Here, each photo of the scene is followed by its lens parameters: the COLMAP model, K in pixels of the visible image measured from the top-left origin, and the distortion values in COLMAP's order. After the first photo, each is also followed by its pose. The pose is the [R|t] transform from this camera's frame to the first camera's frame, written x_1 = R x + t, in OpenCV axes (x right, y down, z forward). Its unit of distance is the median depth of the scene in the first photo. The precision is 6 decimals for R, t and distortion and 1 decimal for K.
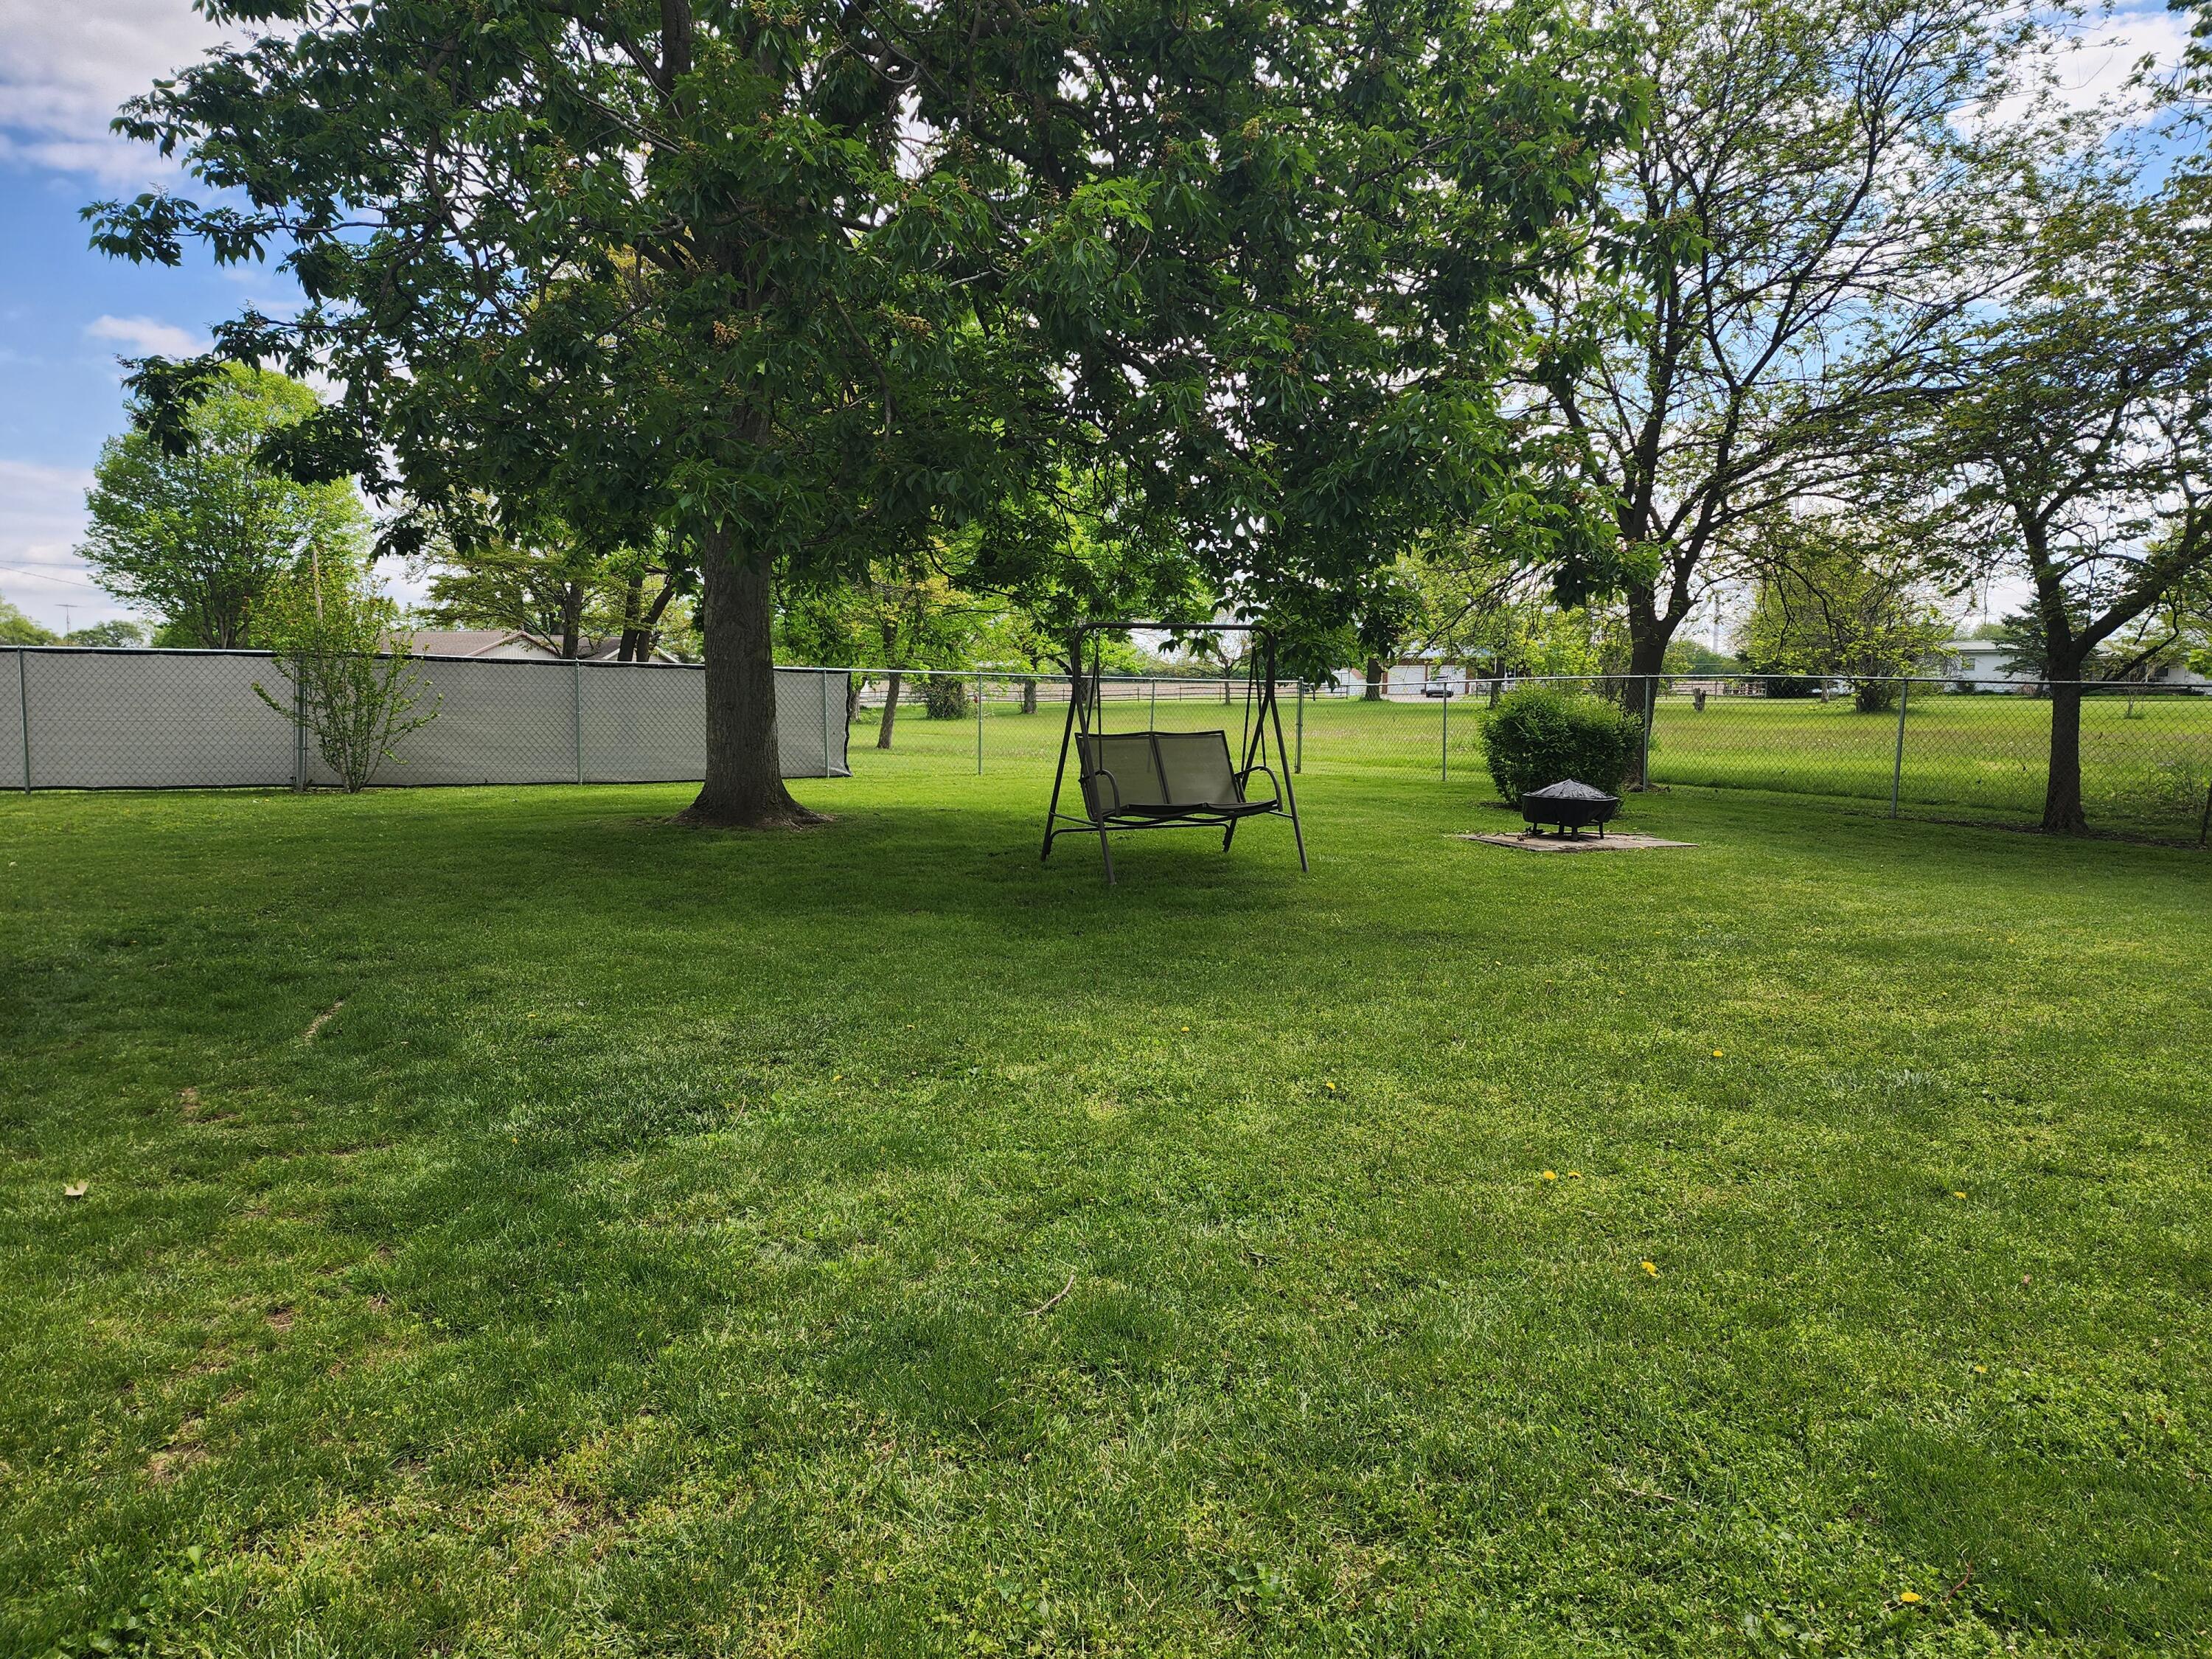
lens RADIAL K [[1452.3, 0, 1106.0], [0, 1452.3, 829.5], [0, 0, 1]] dist [0.111912, -0.111924]
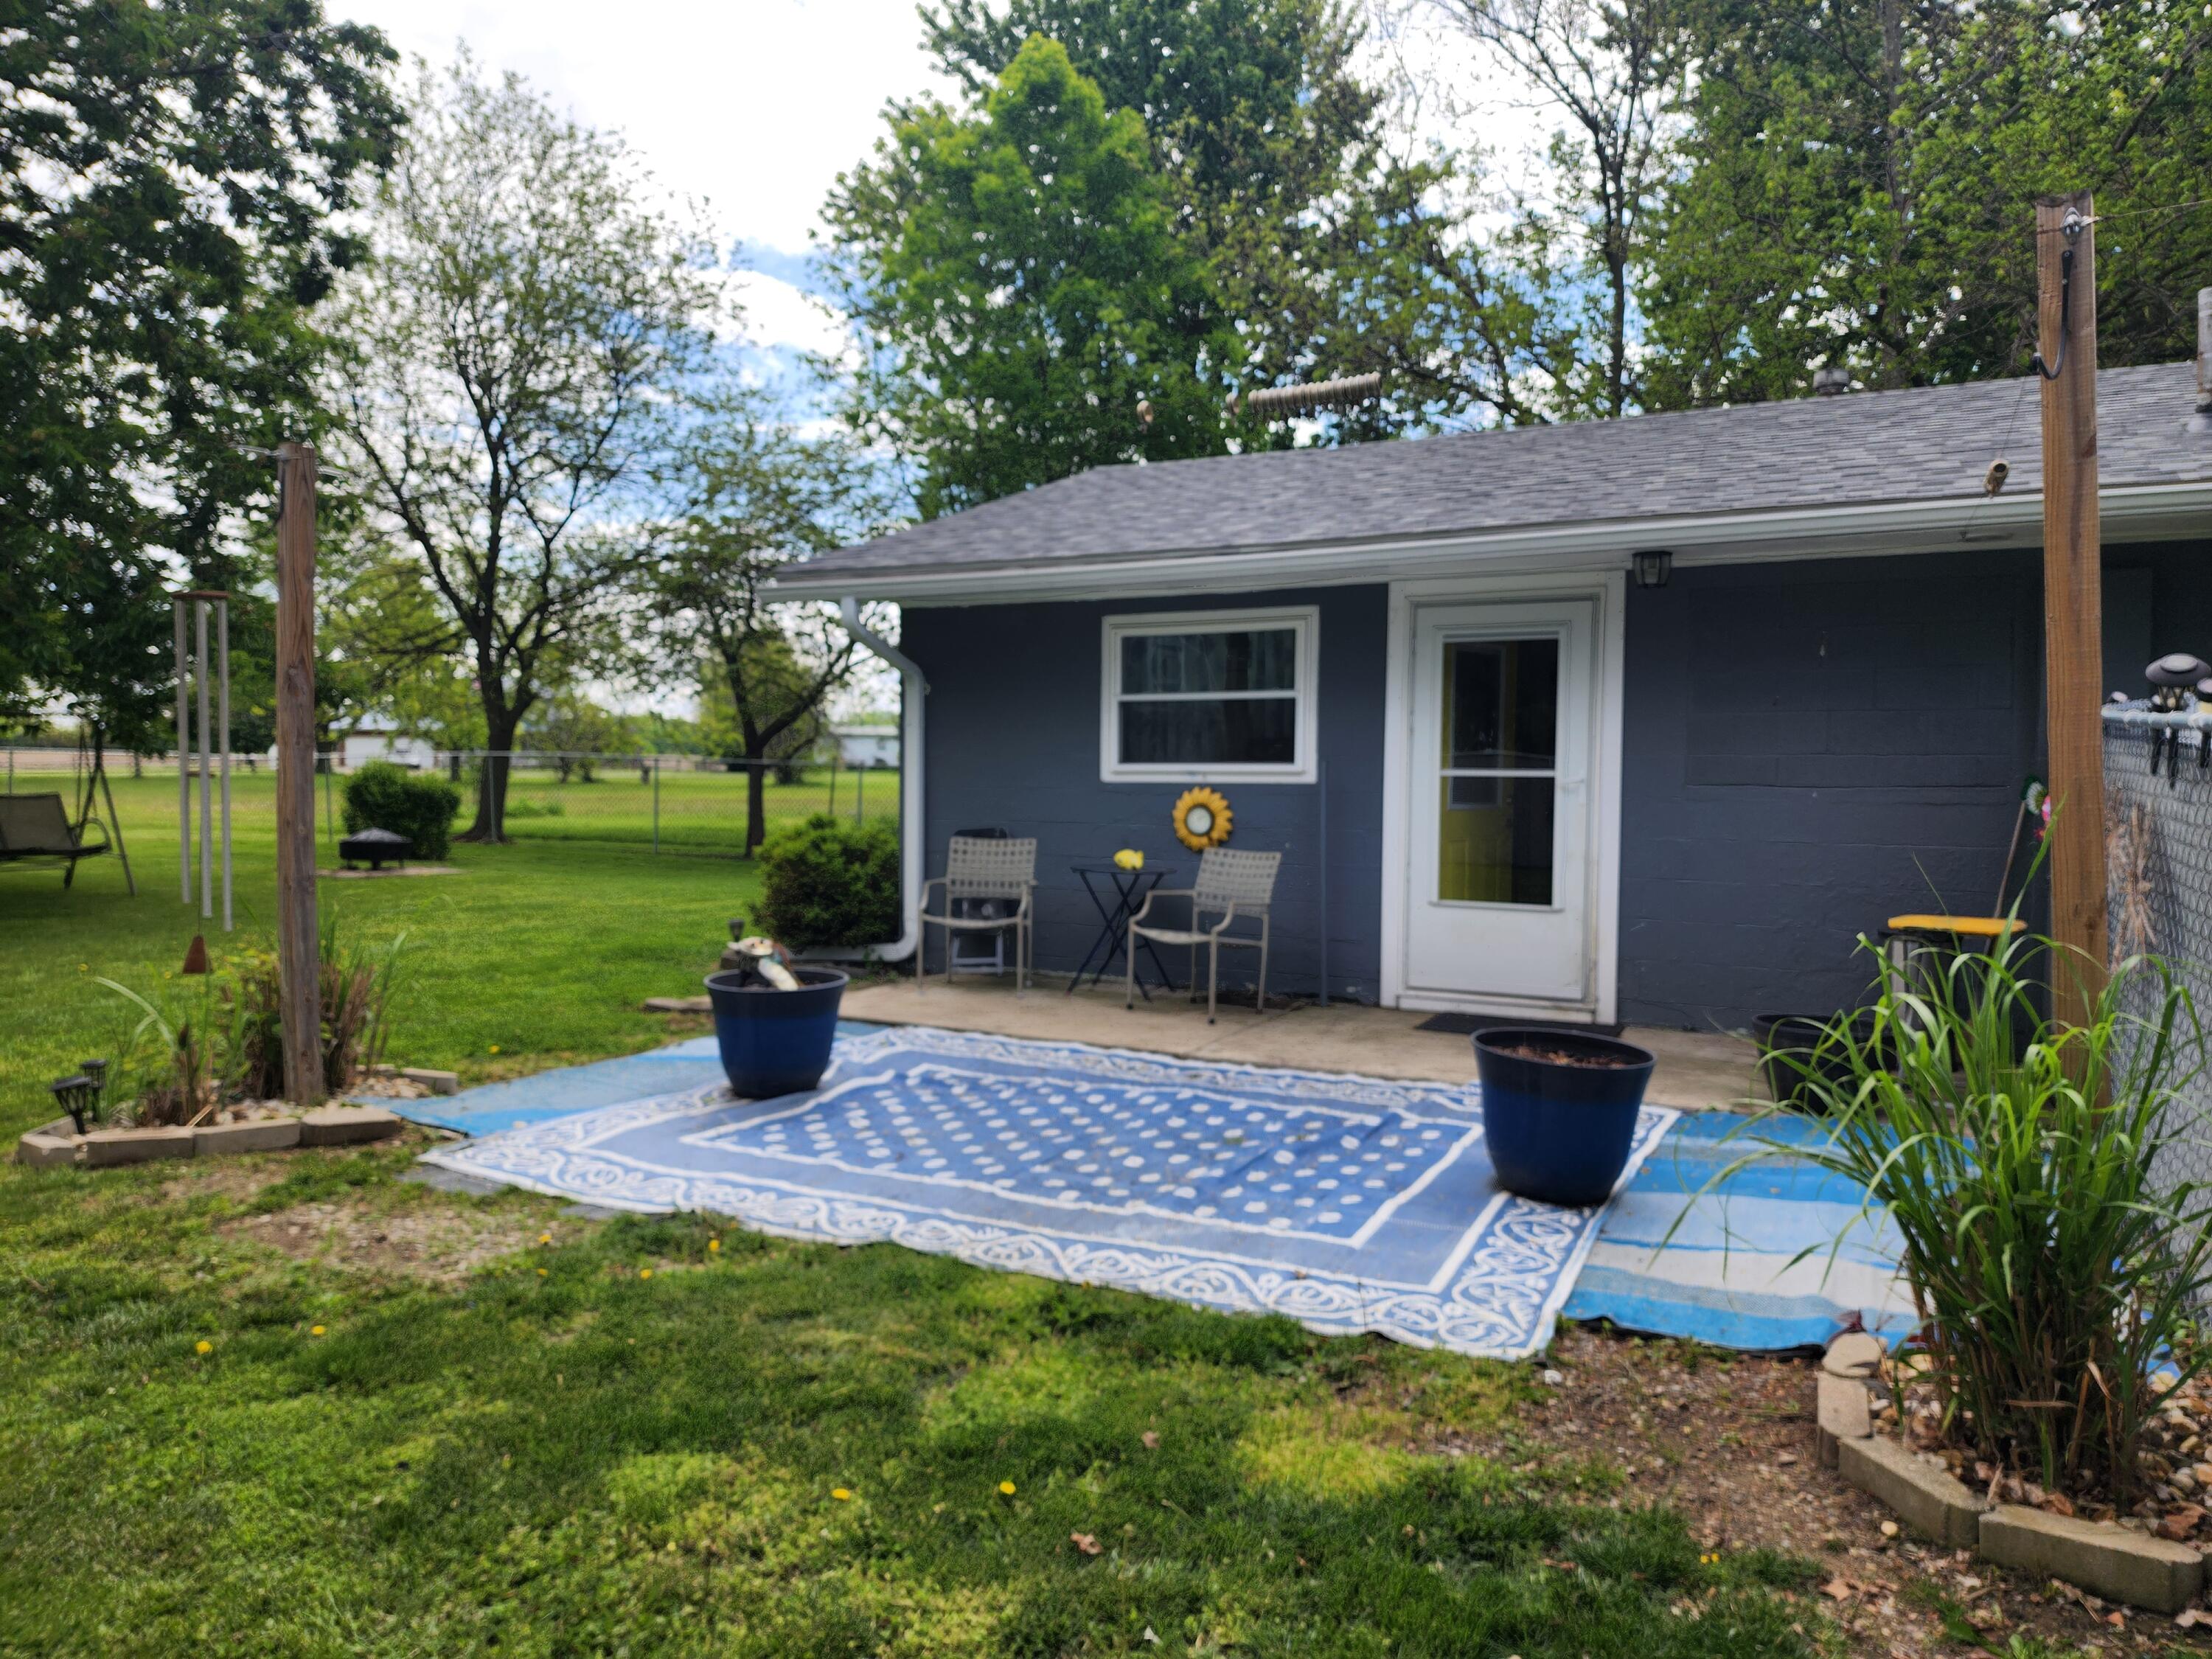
lens RADIAL K [[1452.3, 0, 1106.0], [0, 1452.3, 829.5], [0, 0, 1]] dist [0.111912, -0.111924]
pose [[0.782227, -0.026085, 0.622447, -0.017415], [0.055789, 0.998042, -0.028285, 0.047407], [-0.620490, 0.056851, 0.782151, -0.550195]]
